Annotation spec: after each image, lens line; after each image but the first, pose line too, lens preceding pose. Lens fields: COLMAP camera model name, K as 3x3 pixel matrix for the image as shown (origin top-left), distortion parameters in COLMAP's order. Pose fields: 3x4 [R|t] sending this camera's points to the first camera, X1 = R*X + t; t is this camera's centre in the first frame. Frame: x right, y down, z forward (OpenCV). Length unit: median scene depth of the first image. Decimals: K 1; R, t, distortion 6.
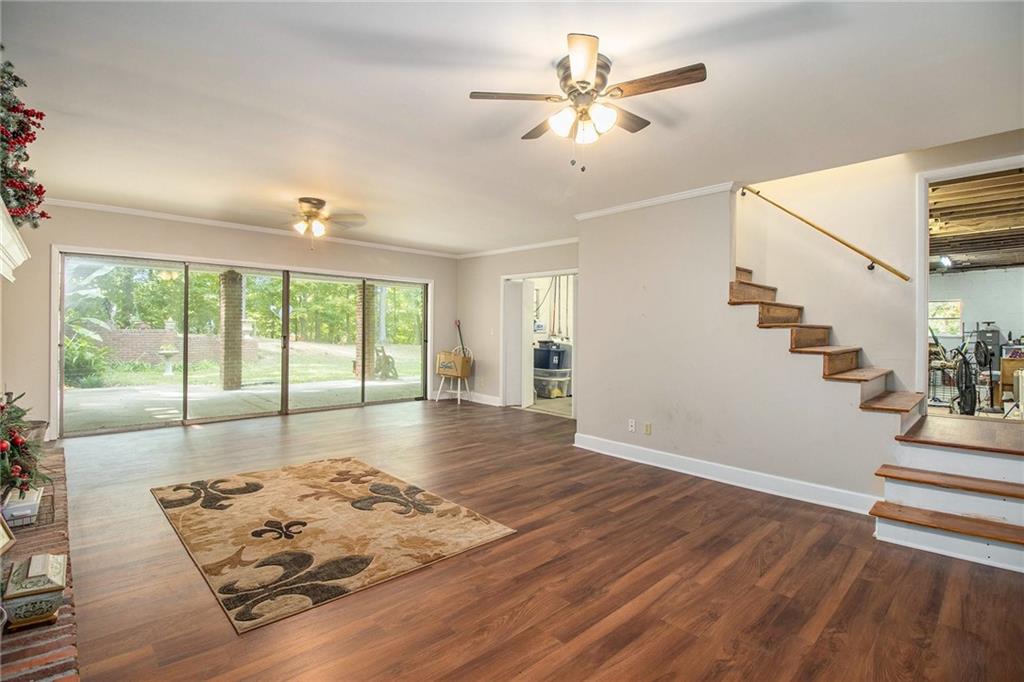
lens RADIAL K [[480.9, 0, 519.3], [0, 480.9, 332.8], [0, 0, 1]] dist [0.010067, -0.009110]
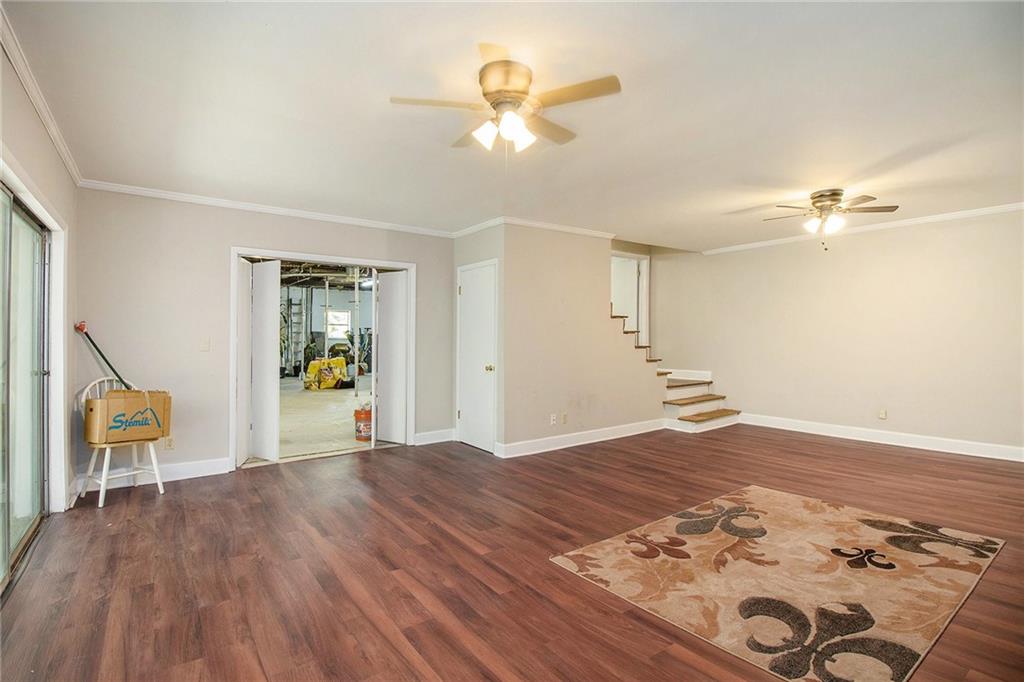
lens RADIAL K [[480.9, 0, 518.6], [0, 480.9, 338.4], [0, 0, 1]] dist [0.010067, -0.009110]
pose [[0.127813, -0.025031, 0.991482, -1.287223], [0.008700, 0.999671, 0.024116, -0.041760], [-0.991760, 0.005544, 0.127989, 1.321277]]
